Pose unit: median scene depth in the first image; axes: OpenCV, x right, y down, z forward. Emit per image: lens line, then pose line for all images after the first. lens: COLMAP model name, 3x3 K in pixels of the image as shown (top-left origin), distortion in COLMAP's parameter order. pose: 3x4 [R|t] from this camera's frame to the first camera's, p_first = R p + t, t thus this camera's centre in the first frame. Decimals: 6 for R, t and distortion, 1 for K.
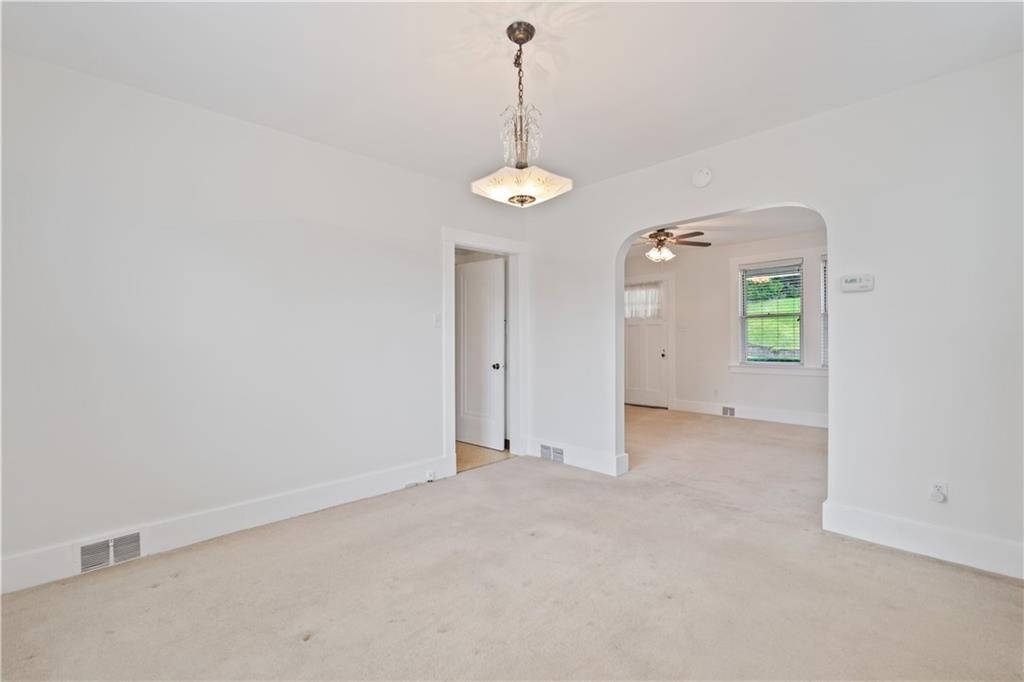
lens RADIAL K [[433.6, 0, 512.0], [0, 433.6, 341.0], [0, 0, 1]] dist [-0.002366, -0.000172]
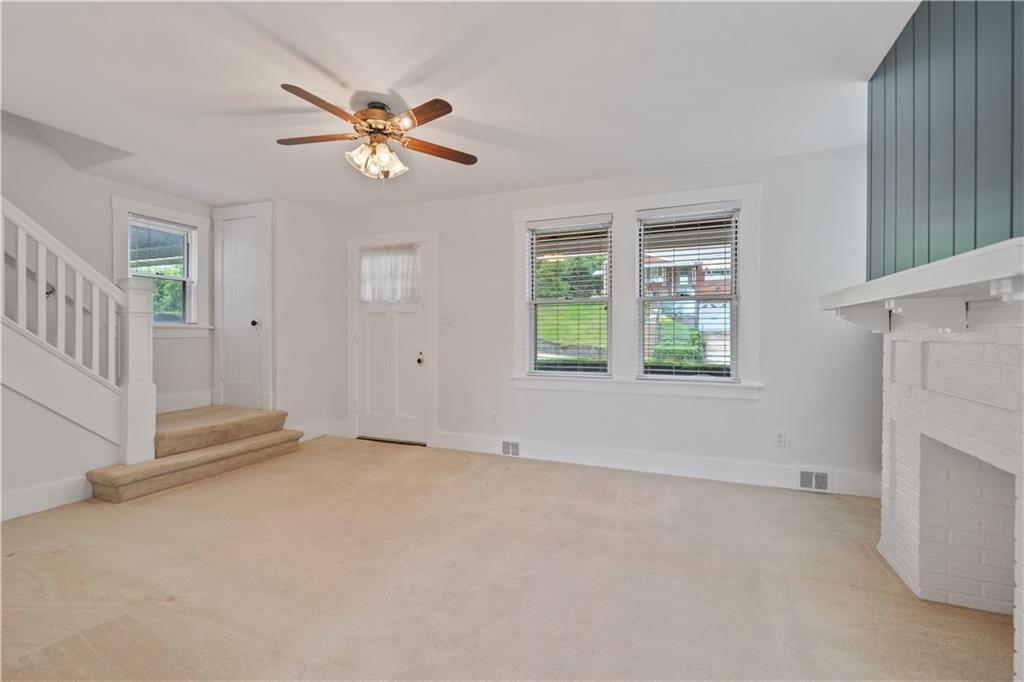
lens RADIAL K [[445.1, 0, 510.5], [0, 445.1, 336.2], [0, 0, 1]] dist [-0.001153, -0.000095]
pose [[0.908400, 0.005245, 0.418070, 0.197682], [-0.005895, 0.999983, 0.000264, -0.004351], [-0.418061, -0.002704, 0.908415, 0.355769]]
